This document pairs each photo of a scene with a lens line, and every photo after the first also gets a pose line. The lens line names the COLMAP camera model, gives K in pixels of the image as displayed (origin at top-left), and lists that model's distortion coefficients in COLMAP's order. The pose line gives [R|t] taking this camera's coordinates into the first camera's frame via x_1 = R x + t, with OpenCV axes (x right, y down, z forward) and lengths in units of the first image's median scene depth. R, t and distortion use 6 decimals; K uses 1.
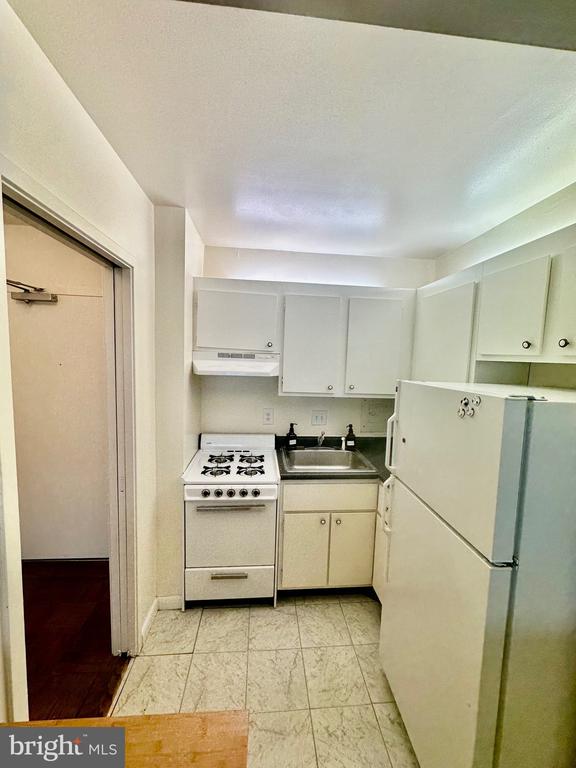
lens RADIAL K [[305.6, 0, 287.9], [0, 305.6, 384.2], [0, 0, 1]] dist [0.000354, -0.000214]
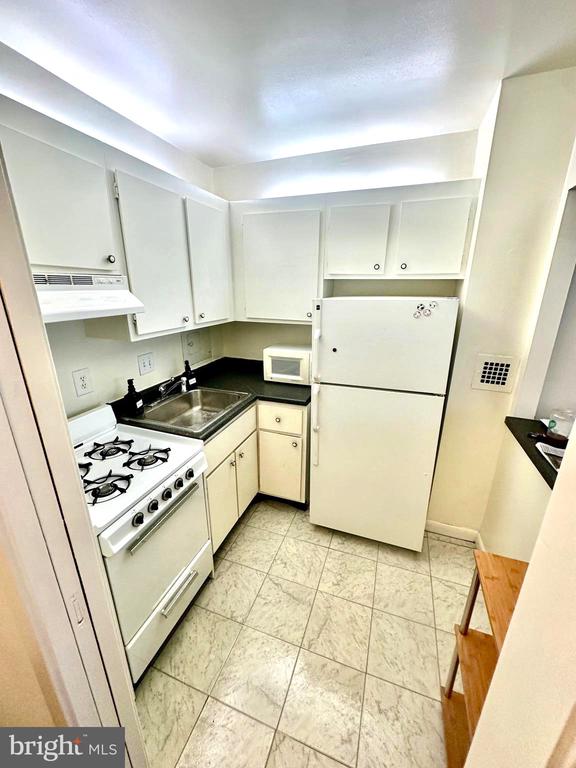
lens RADIAL K [[305.6, 0, 288.0], [0, 305.6, 382.6], [0, 0, 1]] dist [0.000354, -0.000214]
pose [[0.421597, -0.307464, 0.853066, -0.516092], [0.096518, 0.950632, 0.294928, -0.044493], [-0.901632, -0.042005, 0.430460, 0.435265]]
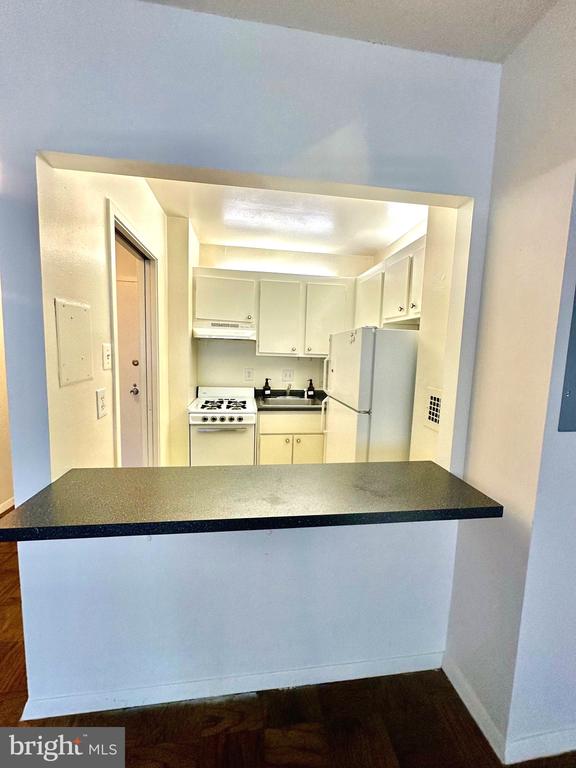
lens RADIAL K [[305.6, 0, 287.1], [0, 305.6, 385.8], [0, 0, 1]] dist [0.000354, -0.000214]
pose [[0.998902, -0.008125, 0.046134, 0.046592], [0.007016, 0.999684, 0.024131, 0.152052], [-0.046316, -0.023781, 0.998644, -0.400109]]
